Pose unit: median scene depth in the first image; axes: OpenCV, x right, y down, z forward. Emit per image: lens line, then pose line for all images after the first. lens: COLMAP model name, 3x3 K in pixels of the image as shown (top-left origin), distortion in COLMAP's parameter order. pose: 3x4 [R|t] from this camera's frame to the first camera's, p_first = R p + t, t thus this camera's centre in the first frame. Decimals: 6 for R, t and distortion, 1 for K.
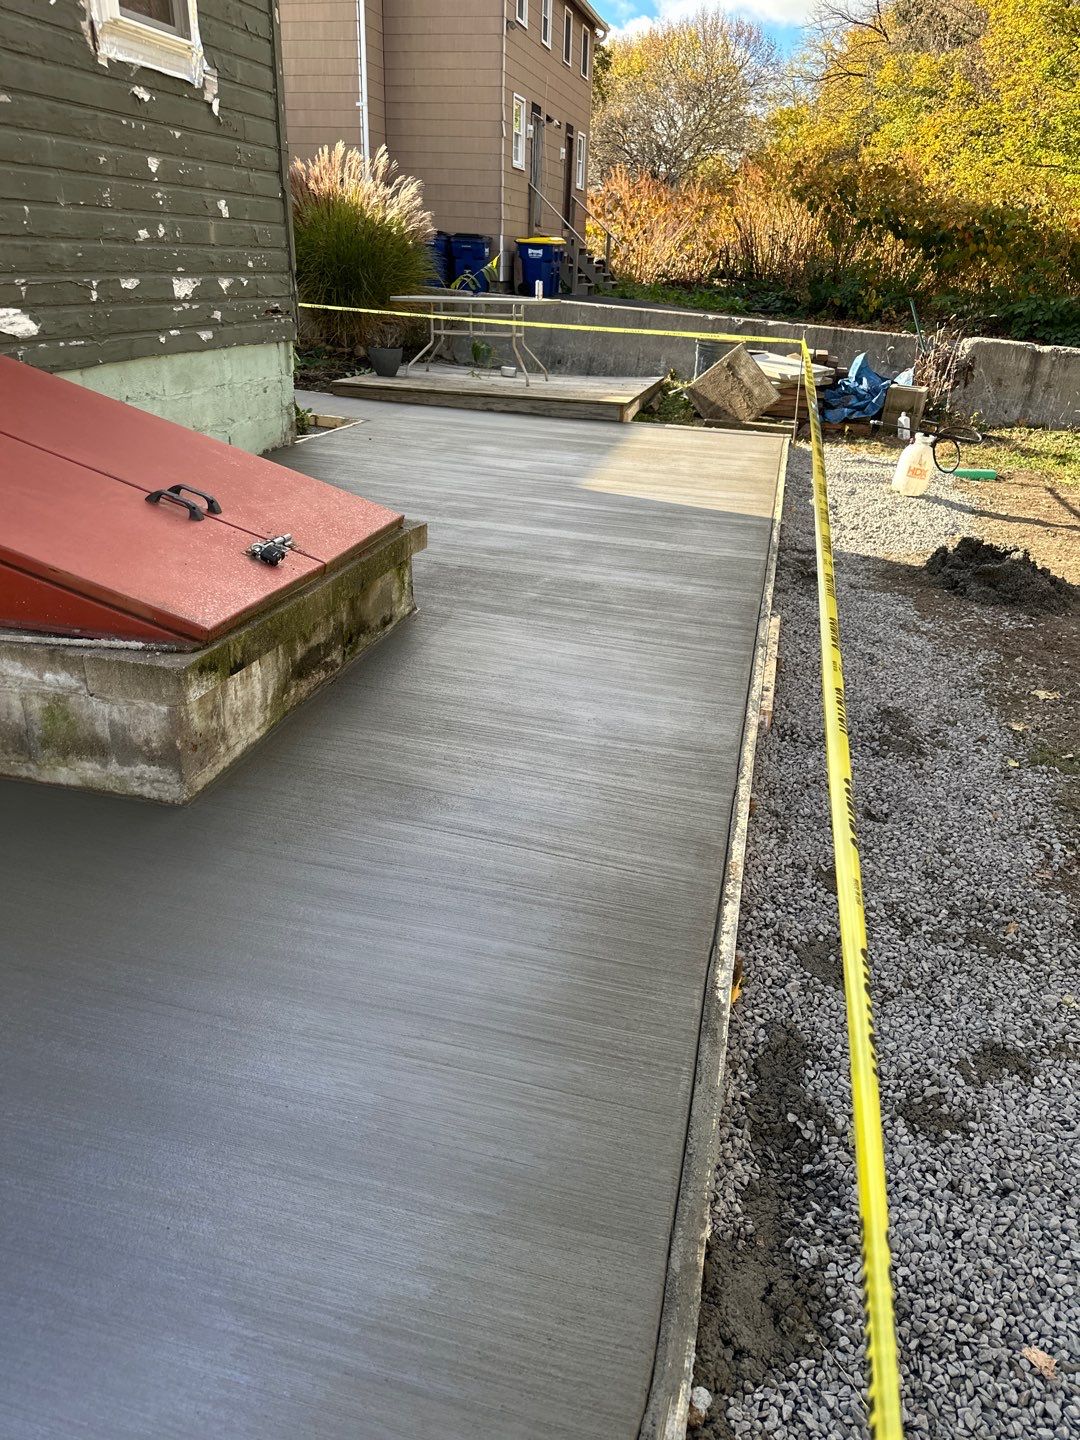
lens RADIAL K [[1014.3, 0, 539.3], [0, 1014.3, 729.8], [0, 0, 1]] dist [0.005535, -0.015237]
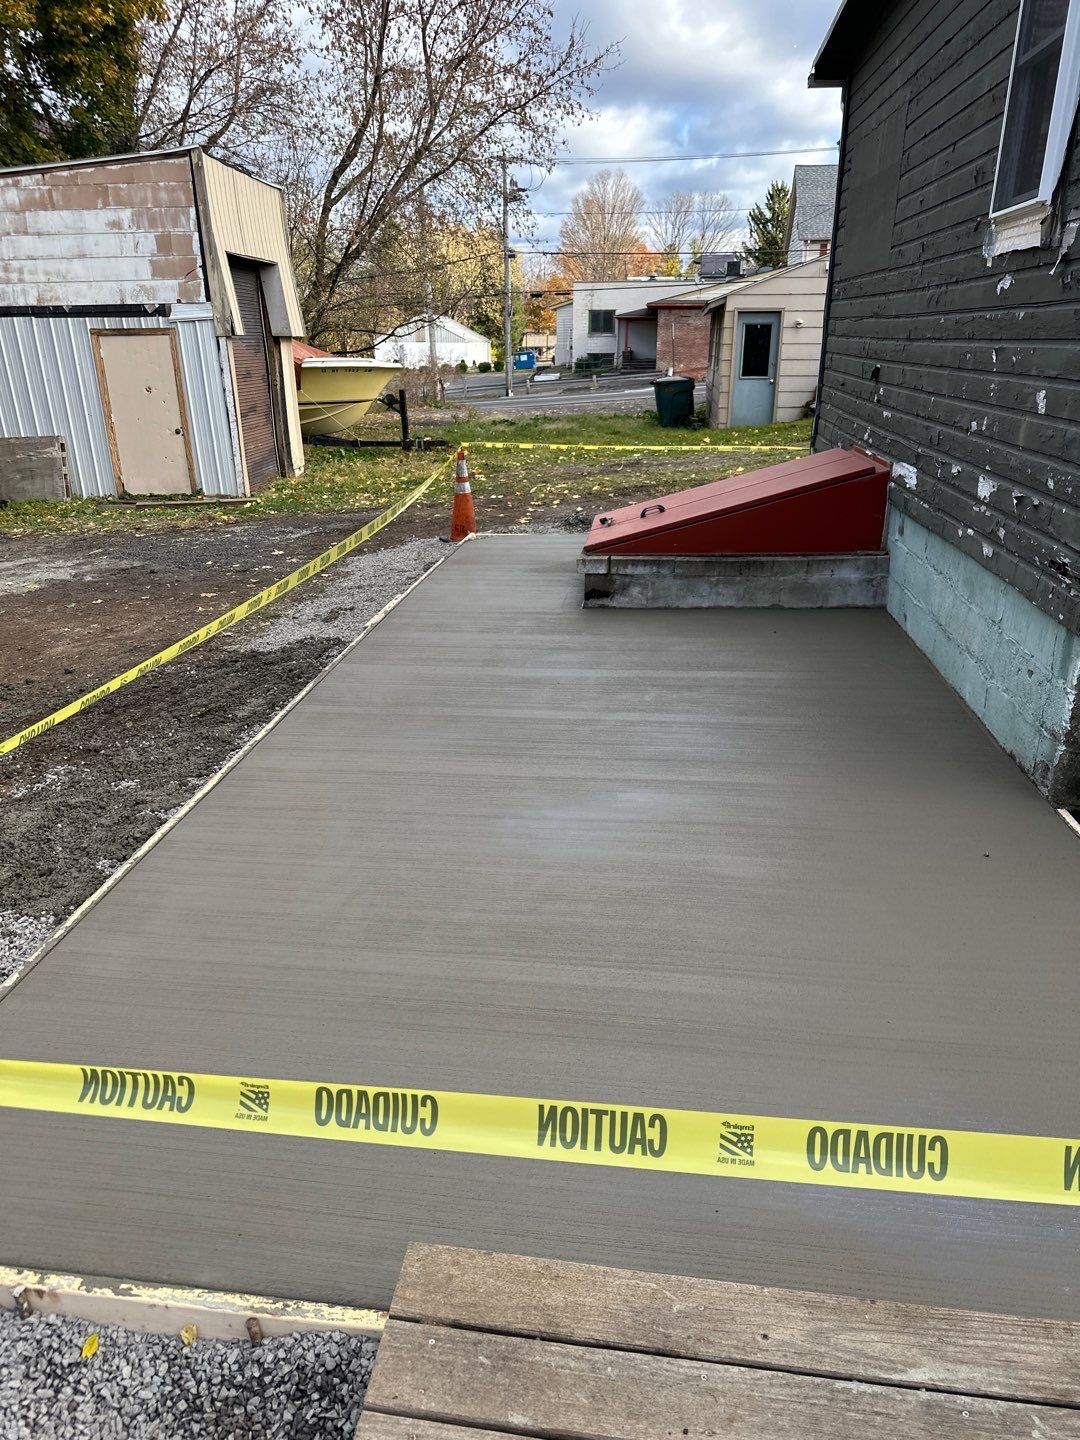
lens RADIAL K [[1014.3, 0, 539.3], [0, 1014.3, 729.8], [0, 0, 1]] dist [0.005535, -0.015237]
pose [[-0.990730, 0.016443, -0.134847, 0.136376], [-0.085127, 0.698431, 0.710597, -0.863073], [0.105866, 0.715489, -0.690556, 1.685478]]
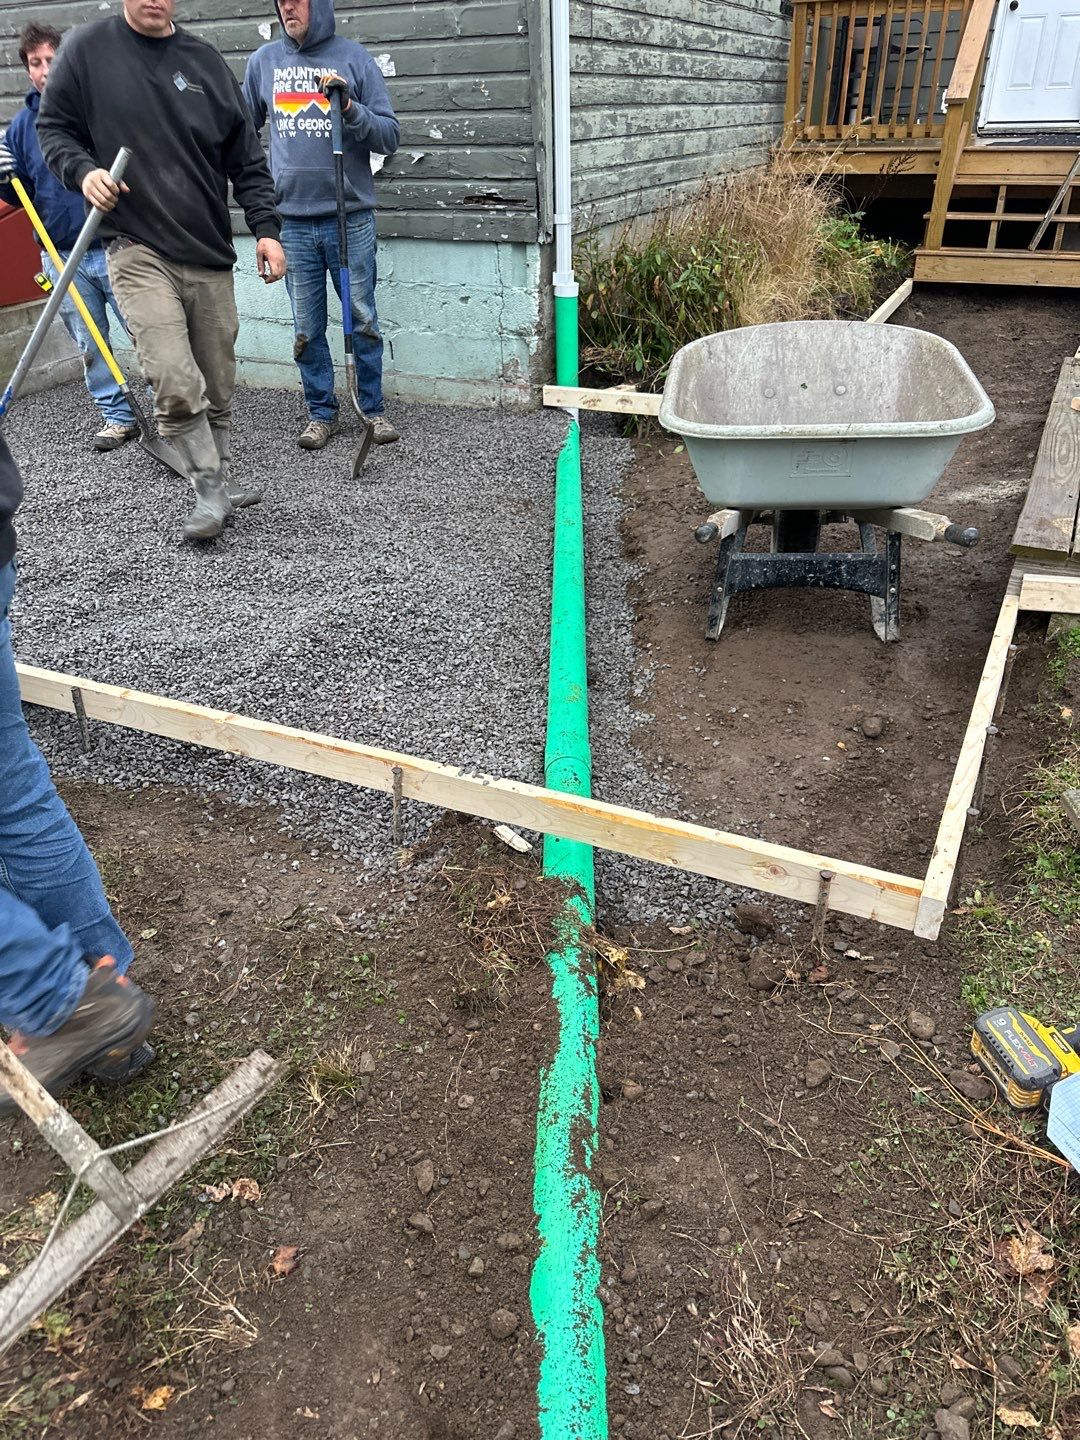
lens RADIAL K [[1014.3, 0, 539.3], [0, 1014.3, 729.8], [0, 0, 1]] dist [0.005535, -0.015237]
pose [[-0.201996, 0.478358, -0.854618, 0.660286], [-0.403784, 0.754316, 0.517654, -0.610354], [0.892276, 0.449645, 0.040785, 1.384939]]
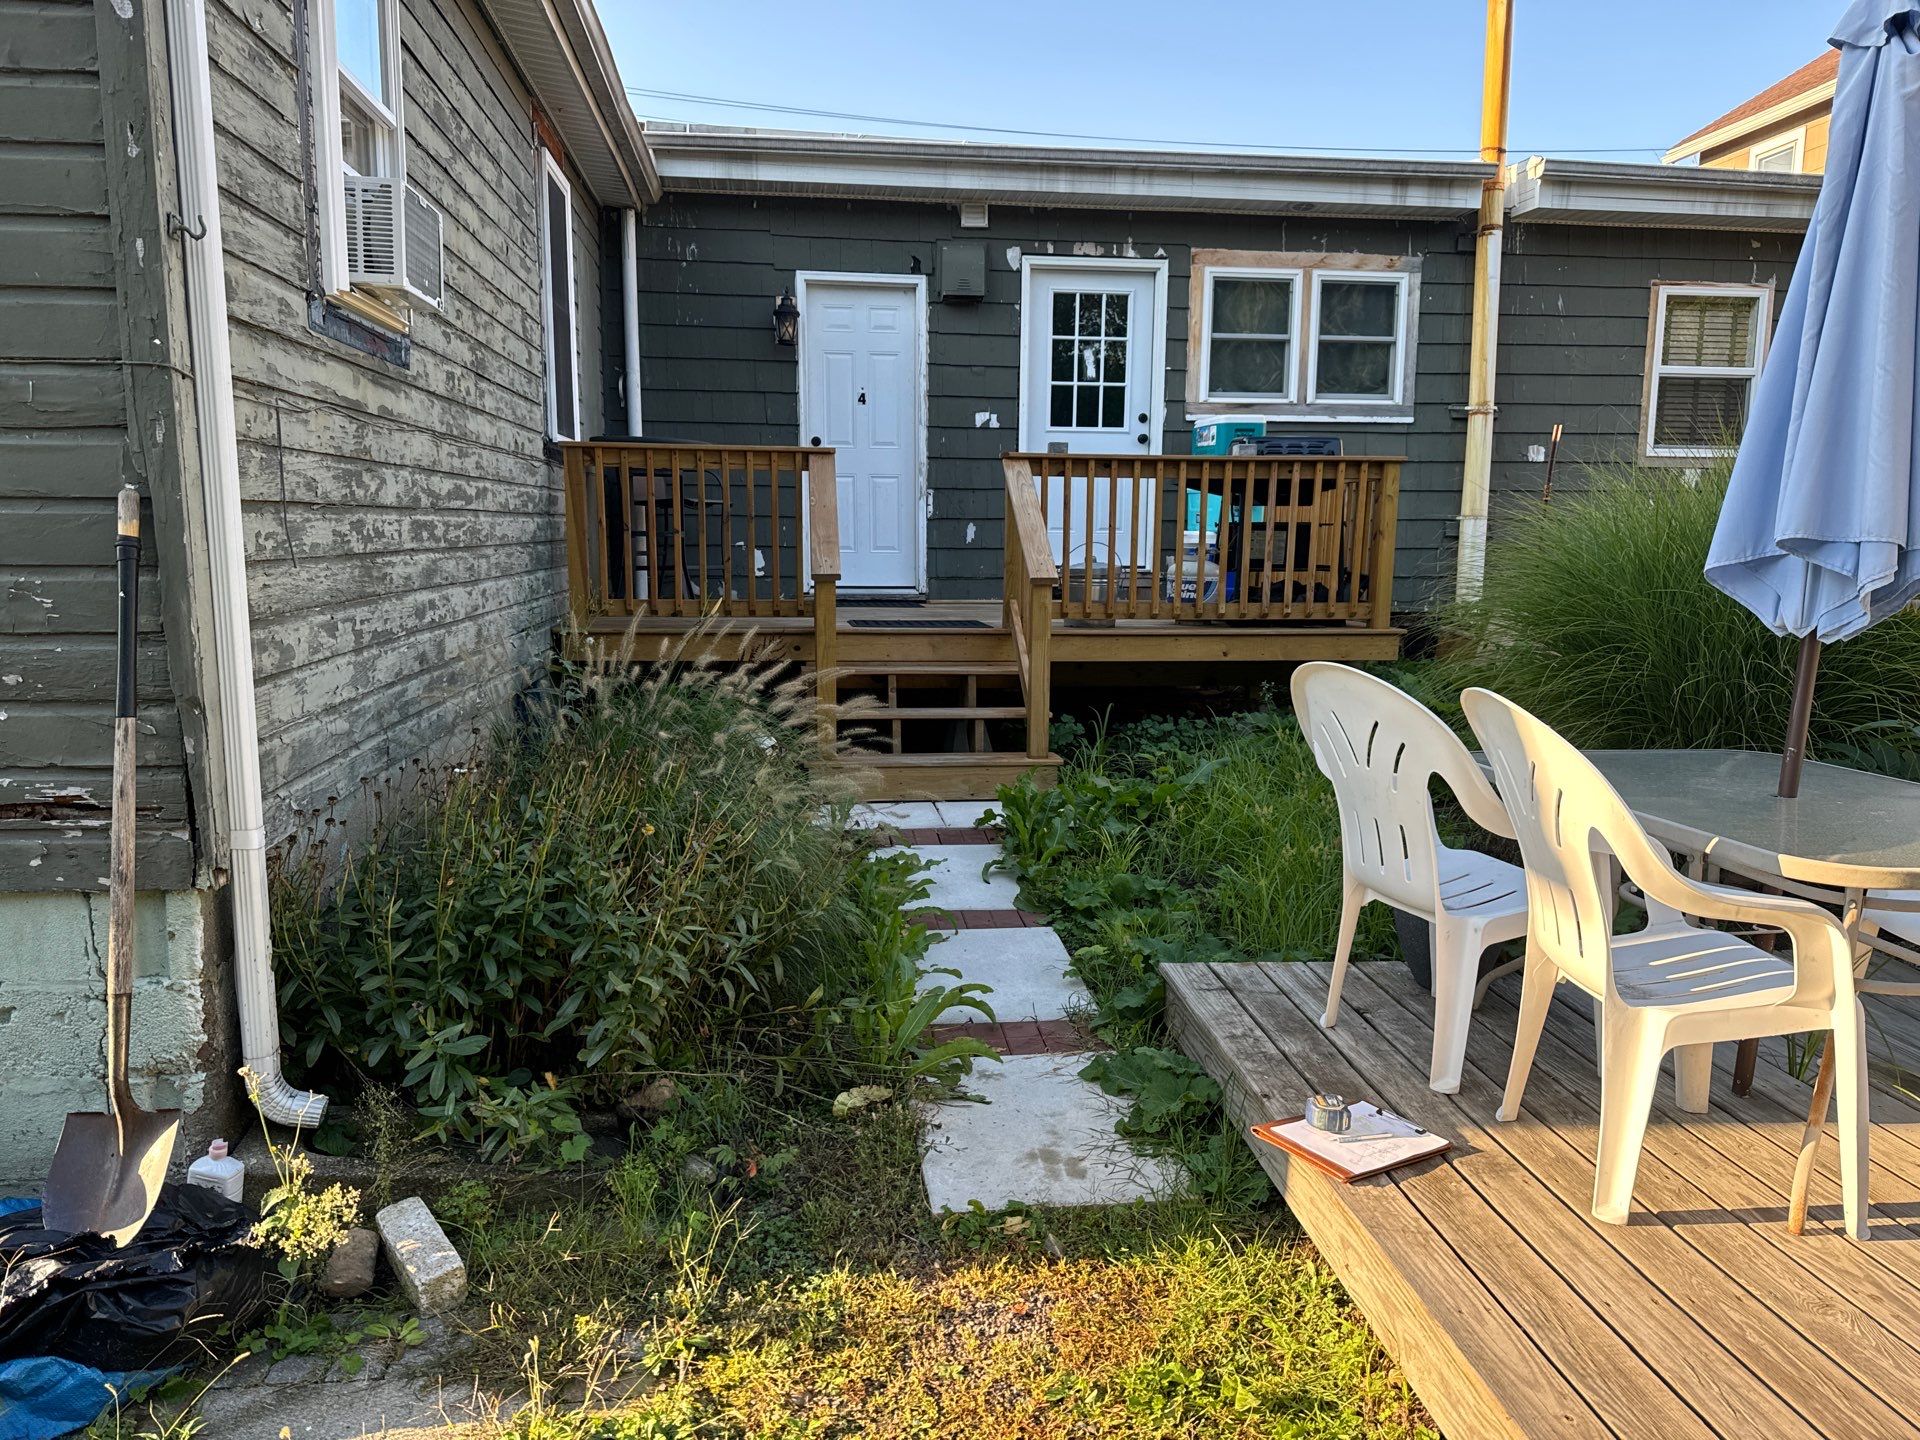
lens RADIAL K [[1352.4, 0, 960.0], [0, 1352.4, 720.0], [0, 0, 1]] dist [0.005535, -0.015237]
pose [[0.346247, 0.091966, -0.933625, 0.298424], [-0.385882, 0.921060, -0.052381, -0.621702], [0.855107, 0.378406, 0.354402, 1.273218]]
